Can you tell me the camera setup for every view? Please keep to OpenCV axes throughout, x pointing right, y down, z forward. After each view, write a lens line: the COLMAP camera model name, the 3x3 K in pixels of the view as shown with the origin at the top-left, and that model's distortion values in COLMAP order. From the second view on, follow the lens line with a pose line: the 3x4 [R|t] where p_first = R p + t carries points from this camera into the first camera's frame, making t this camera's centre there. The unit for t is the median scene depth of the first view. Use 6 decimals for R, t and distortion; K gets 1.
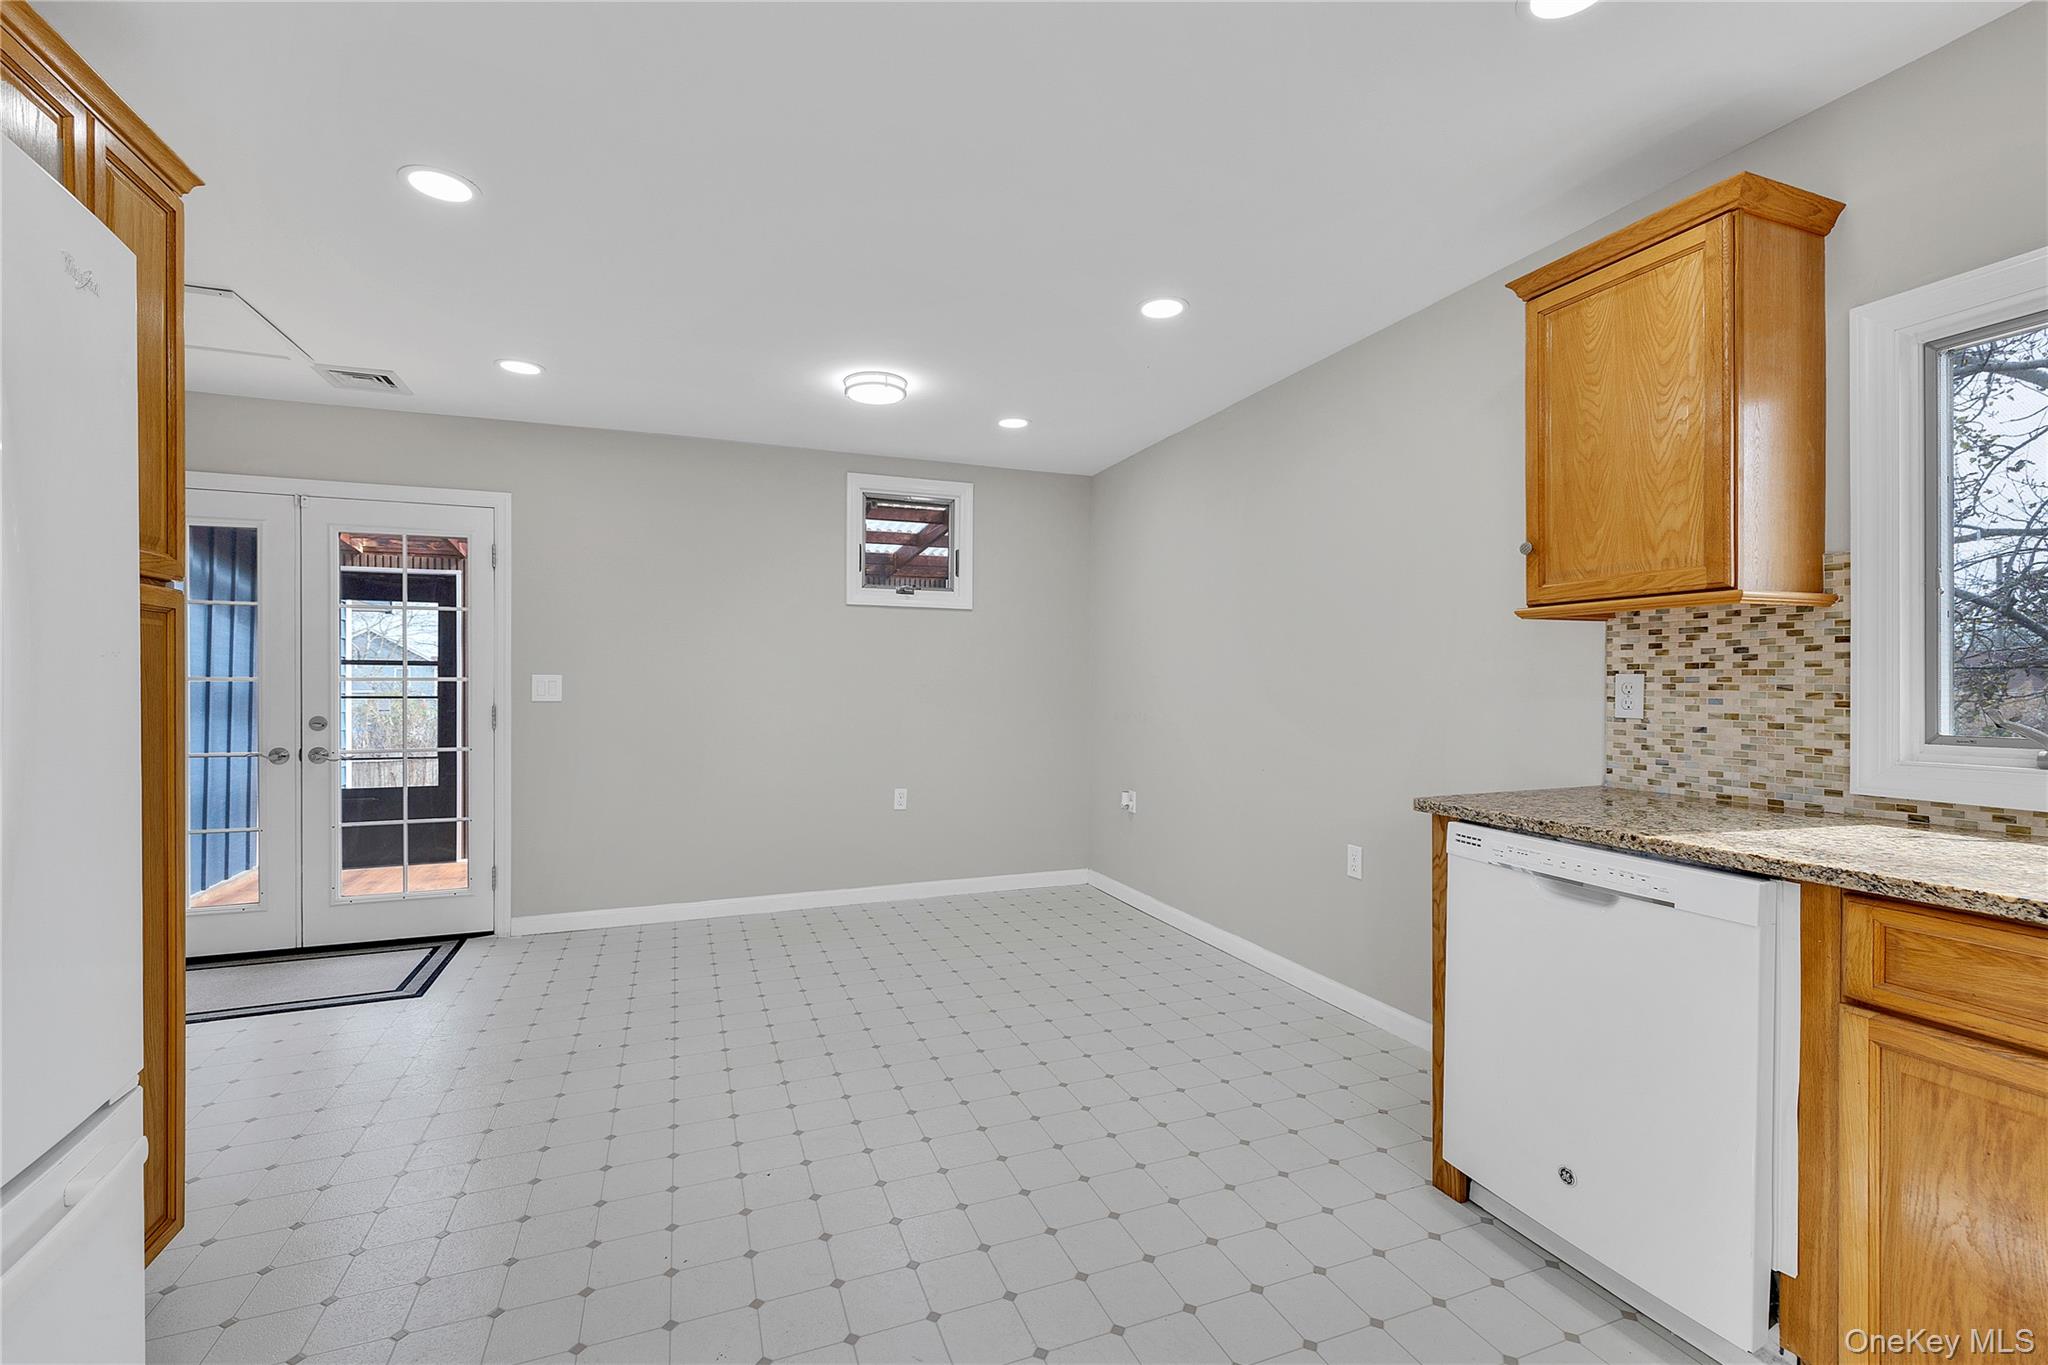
lens RADIAL K [[872.6, 0, 1018.0], [0, 872.6, 683.8], [0, 0, 1]] dist [0.001994, 0.000110]
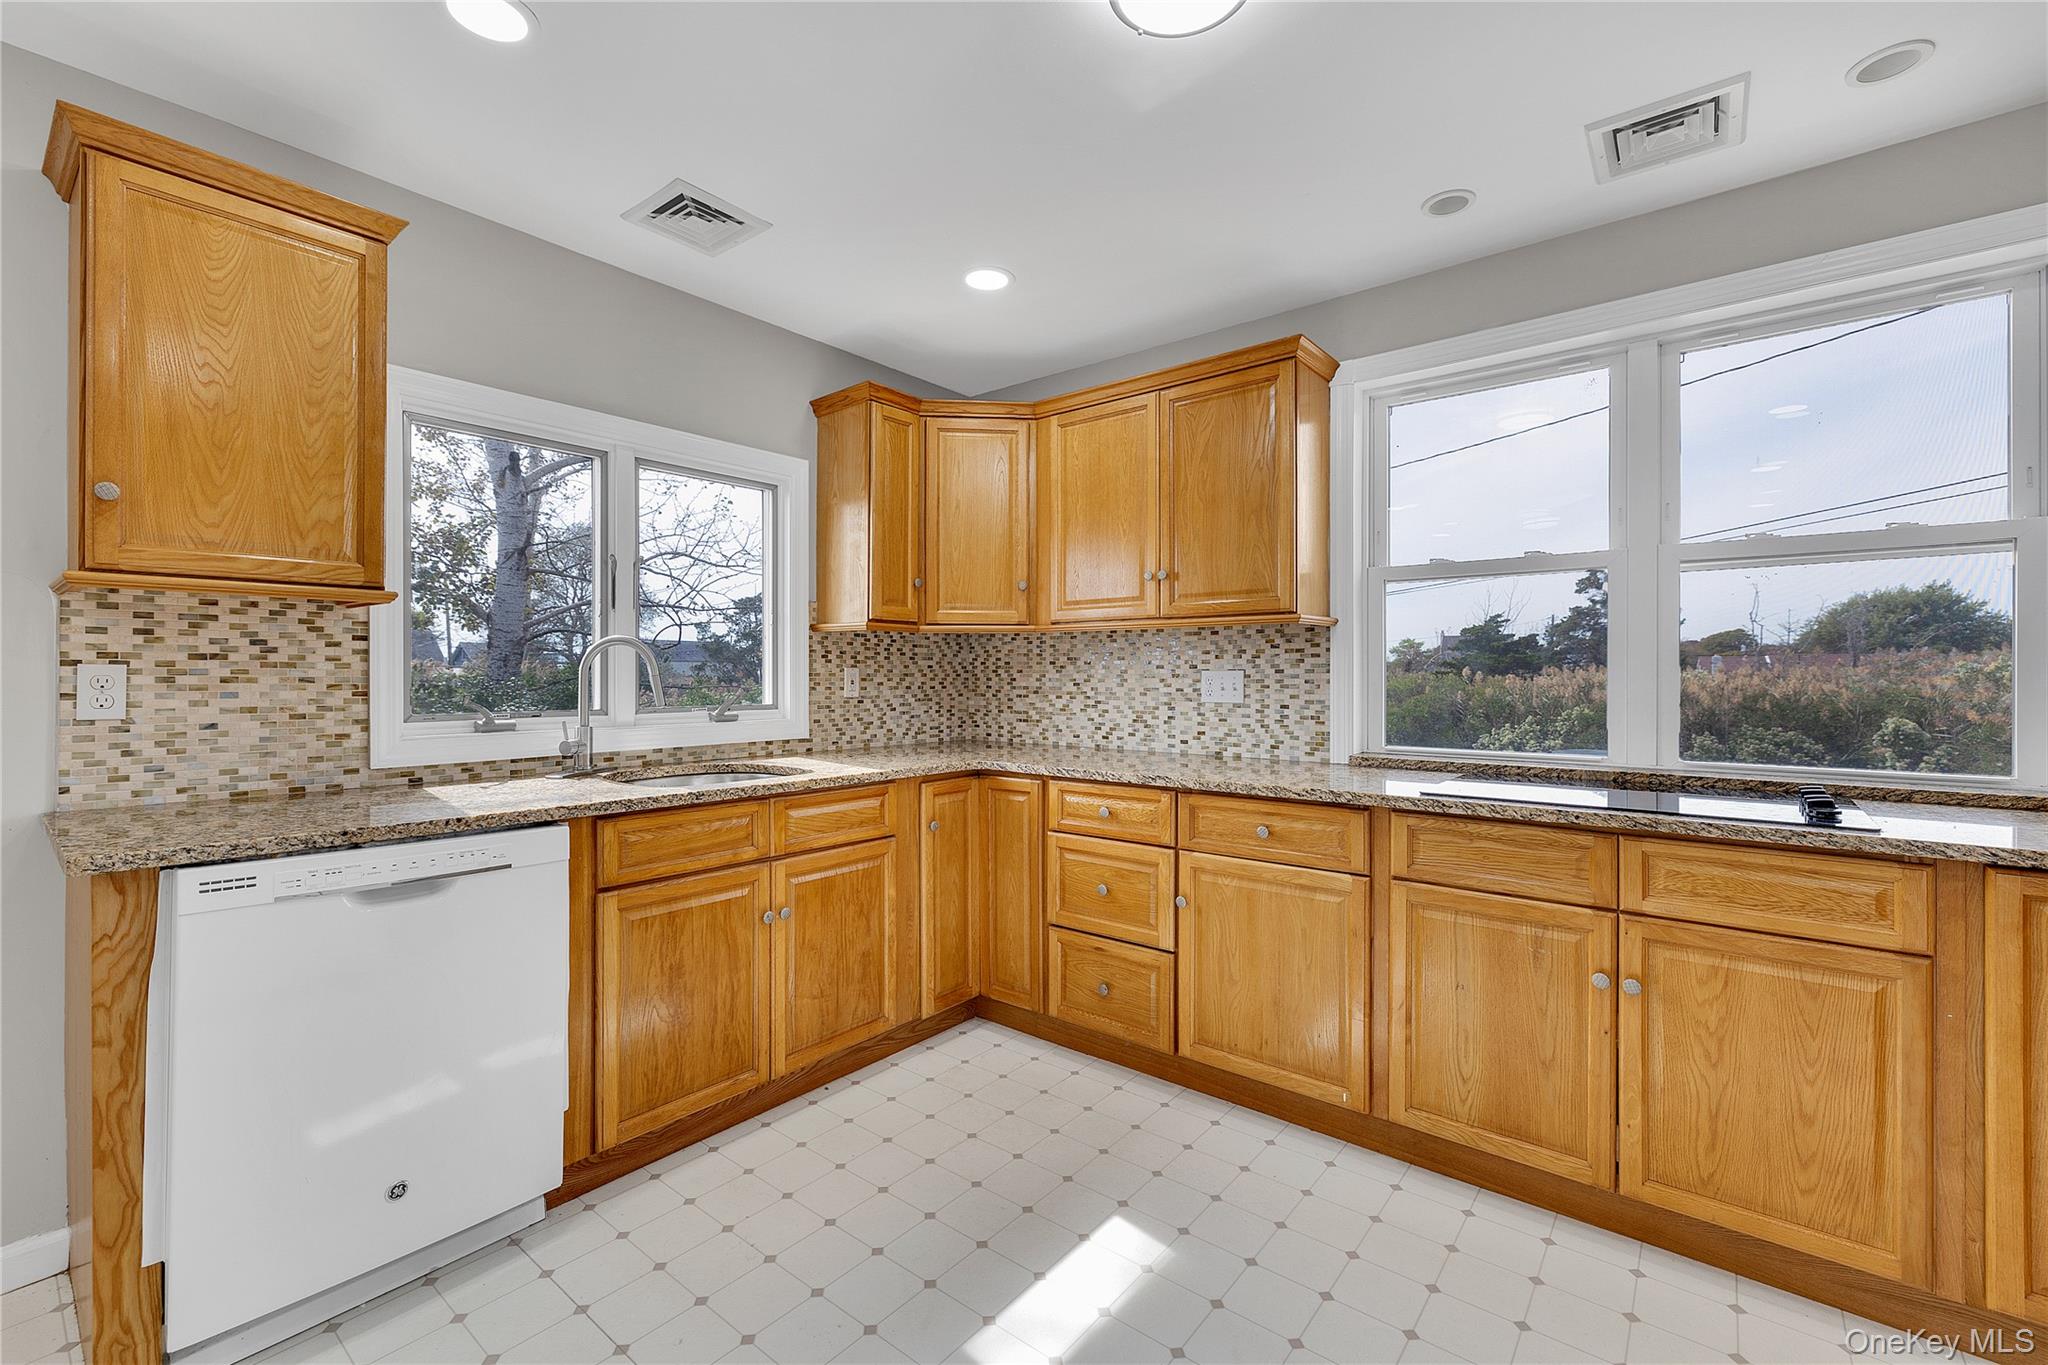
lens RADIAL K [[872.6, 0, 1012.2], [0, 872.6, 672.7], [0, 0, 1]] dist [0.001994, 0.000110]
pose [[-0.492032, 0.000399, 0.870577, -0.445372], [-0.000516, 1.000000, -0.000750, -0.003754], [-0.870577, -0.000818, -0.492032, 0.731750]]
